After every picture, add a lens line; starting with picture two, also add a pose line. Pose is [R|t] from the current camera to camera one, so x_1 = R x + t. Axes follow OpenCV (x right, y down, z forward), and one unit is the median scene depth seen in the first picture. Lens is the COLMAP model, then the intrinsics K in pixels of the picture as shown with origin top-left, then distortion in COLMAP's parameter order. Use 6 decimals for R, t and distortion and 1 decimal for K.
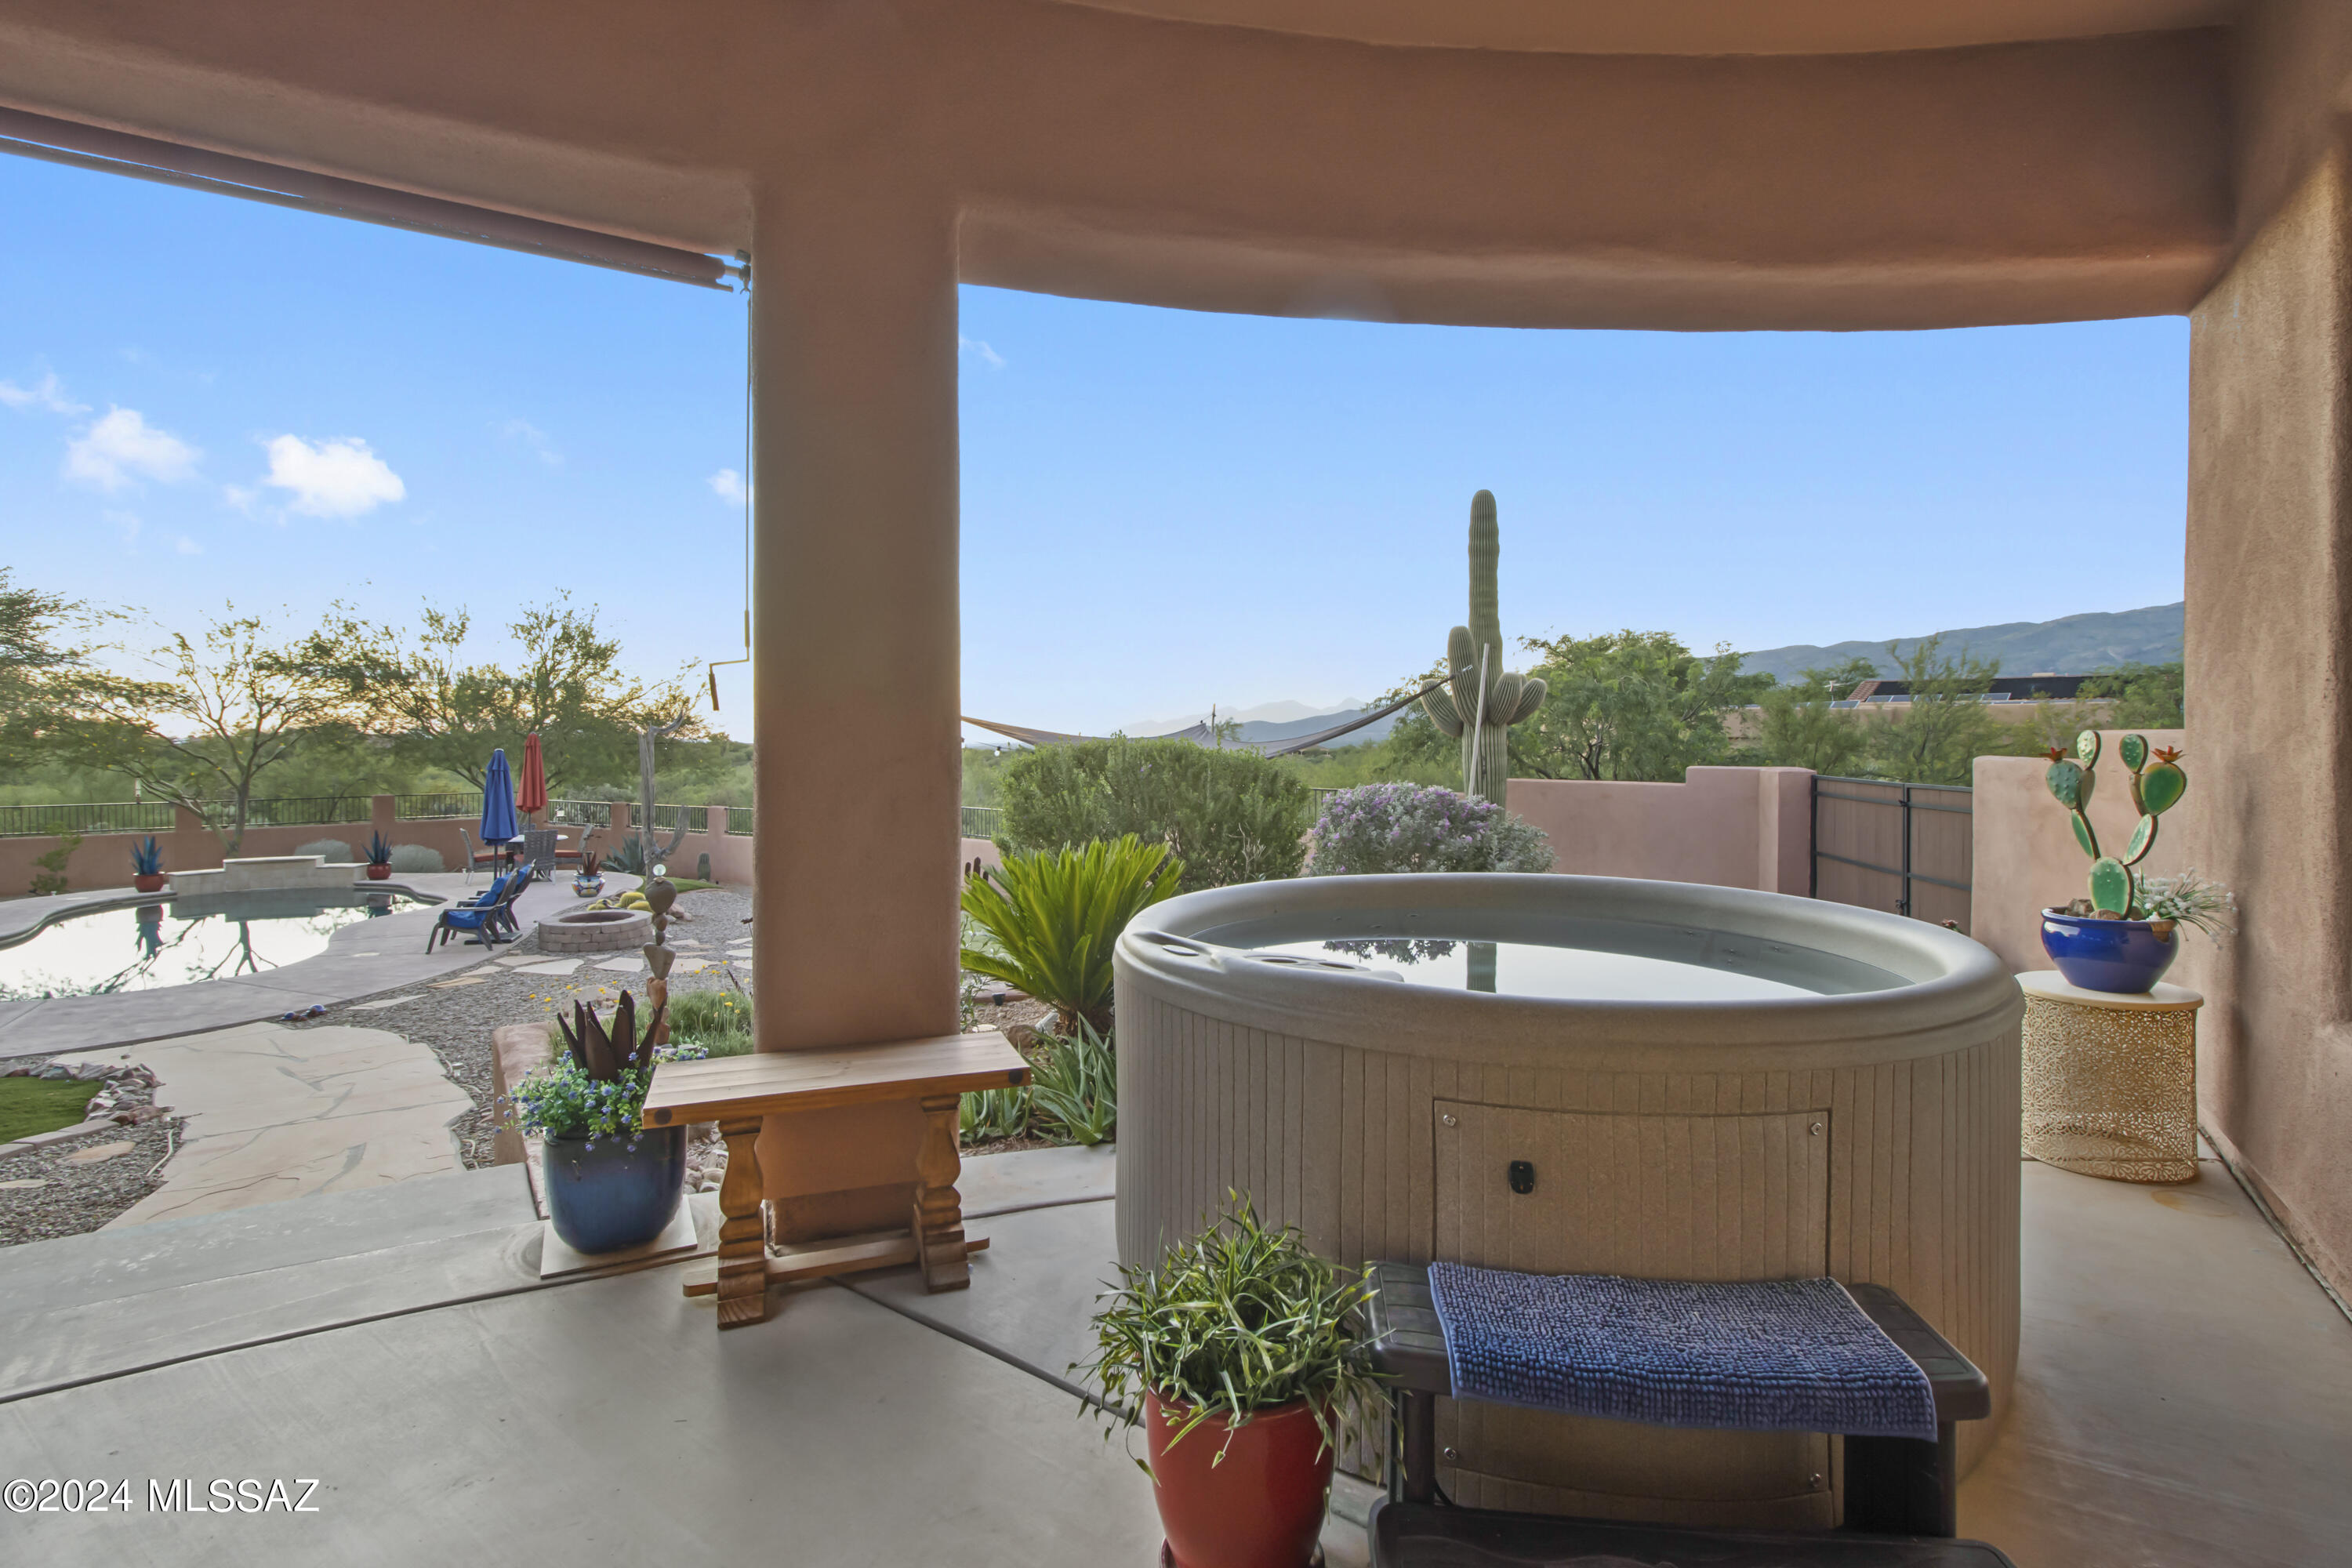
lens RADIAL K [[1143.3, 0, 1175.6], [0, 1143.3, 749.4], [0, 0, 1]] dist [-0.015038, 0.000350]
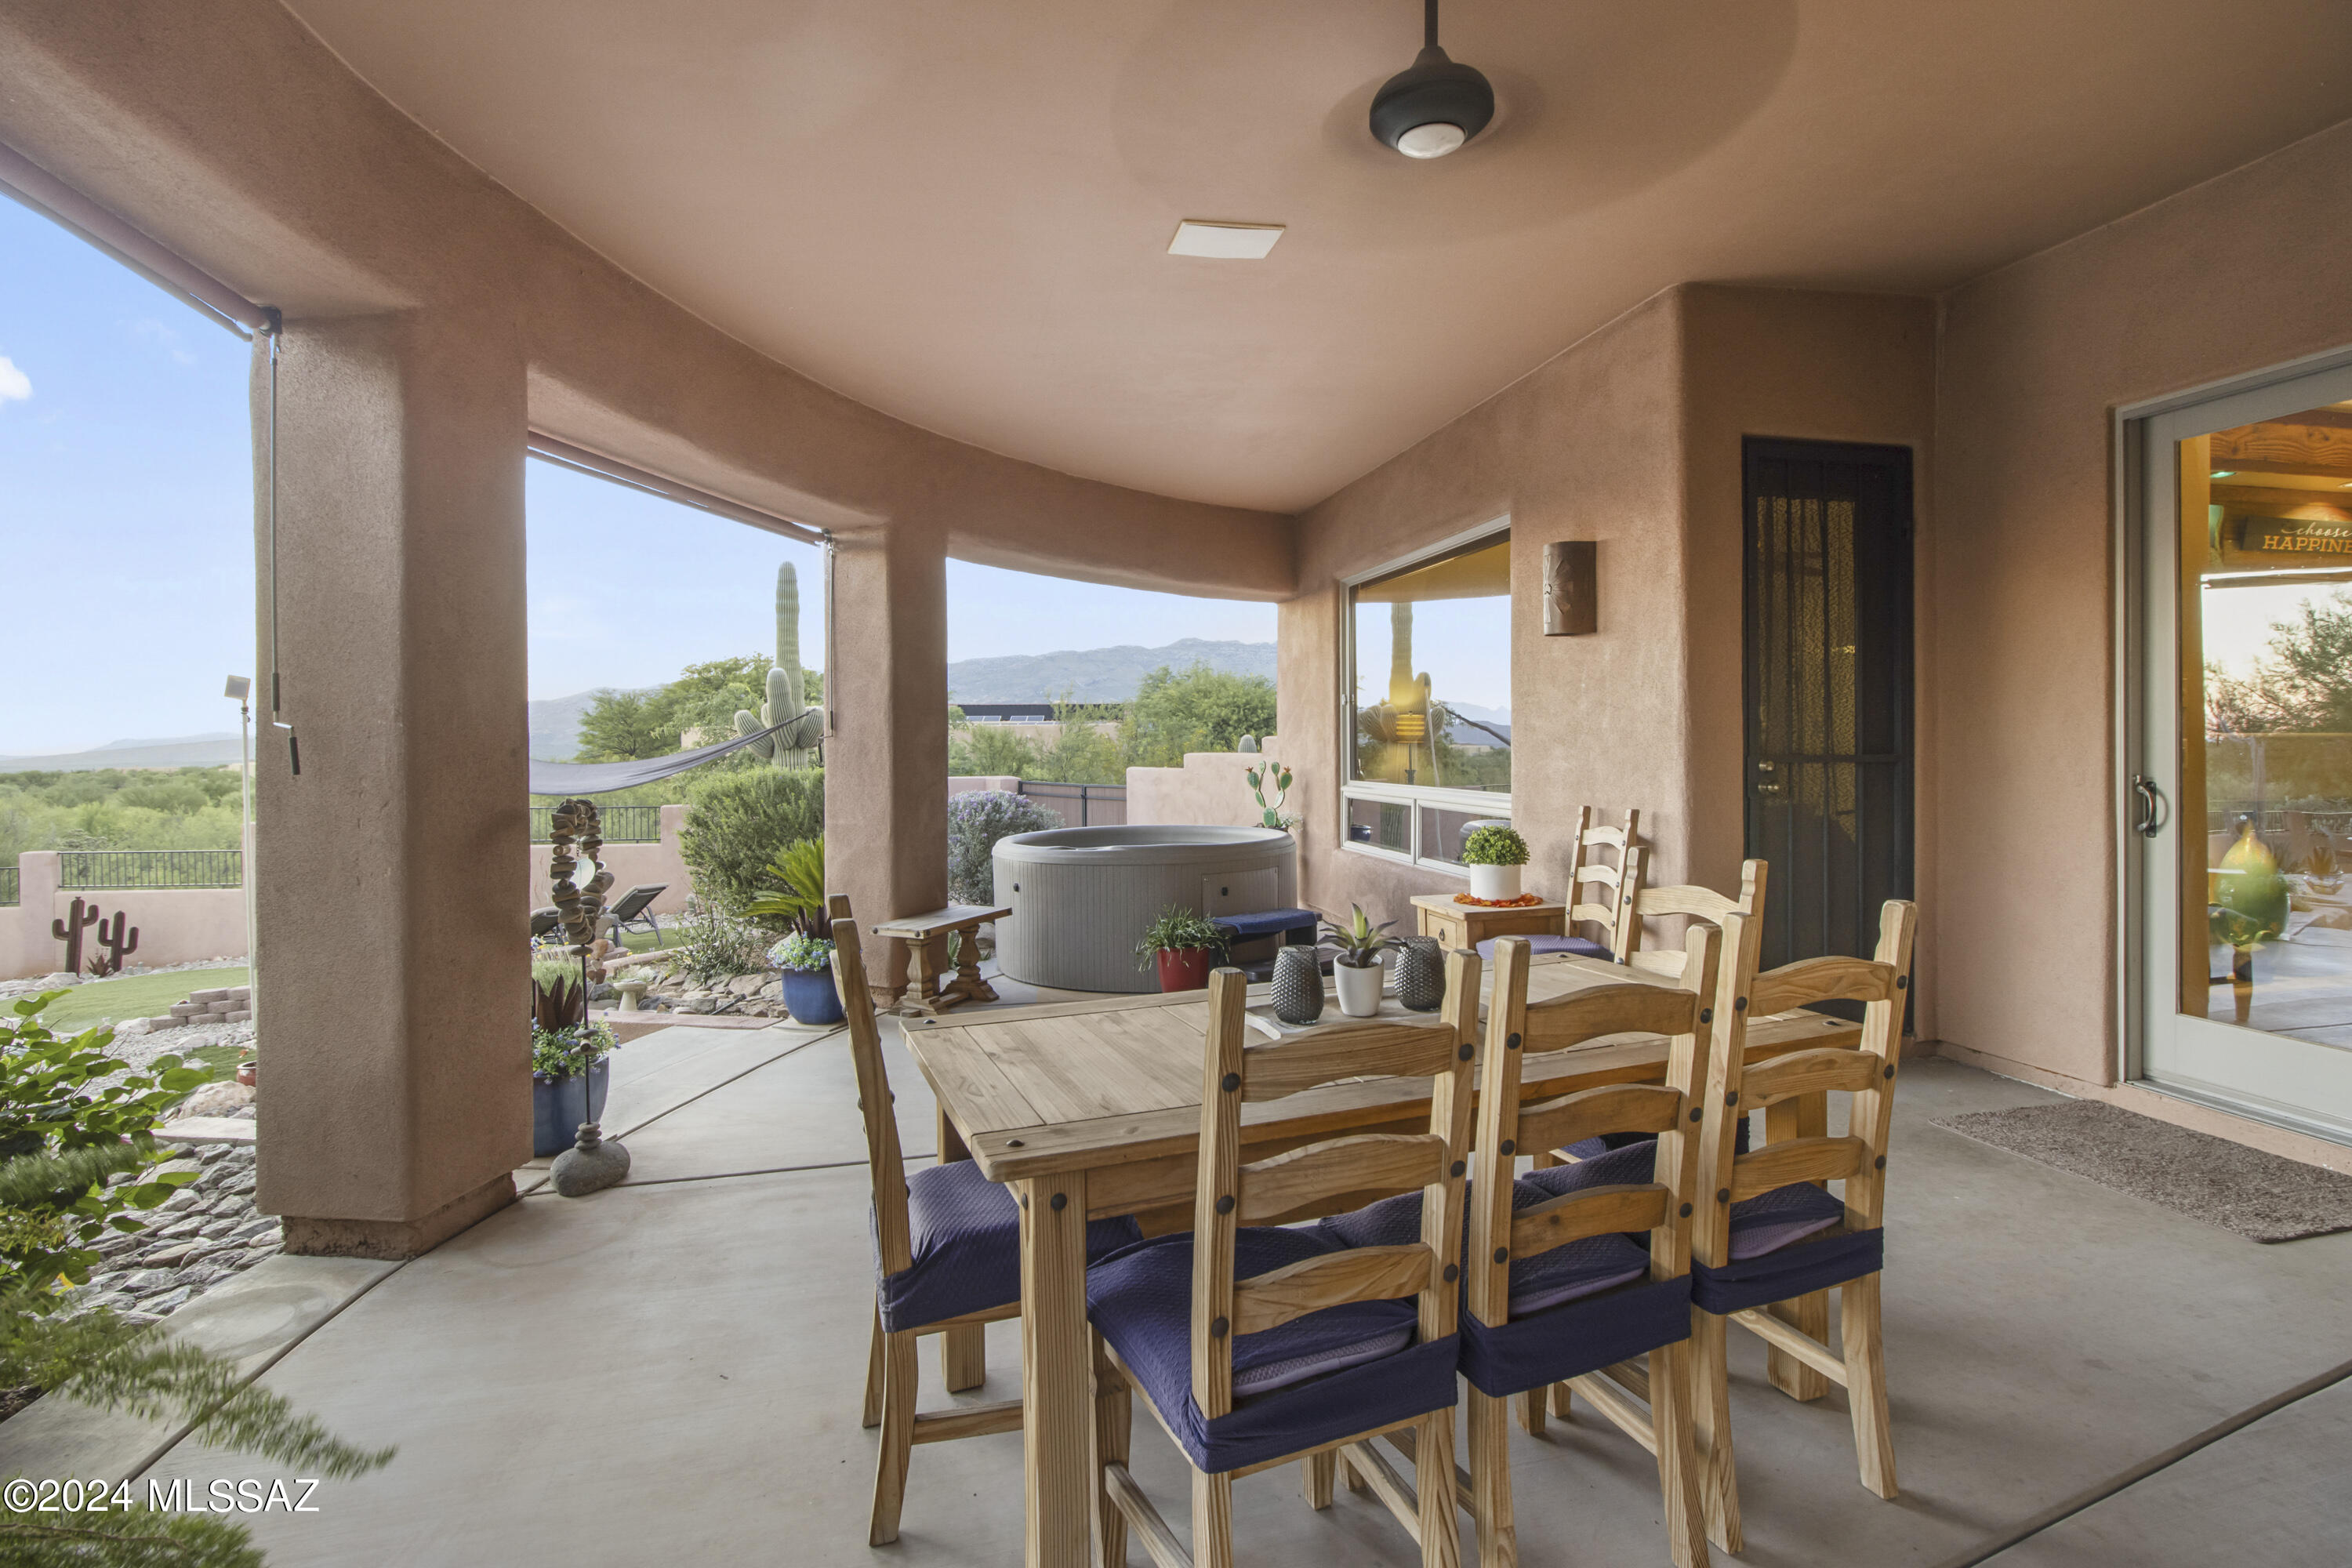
lens RADIAL K [[1143.3, 0, 1175.6], [0, 1143.3, 749.4], [0, 0, 1]] dist [-0.015038, 0.000350]
pose [[0.713177, -0.002012, 0.700981, -1.371466], [0.008446, 0.999948, -0.005722, -0.031888], [-0.700933, 0.010001, 0.713157, -0.884711]]
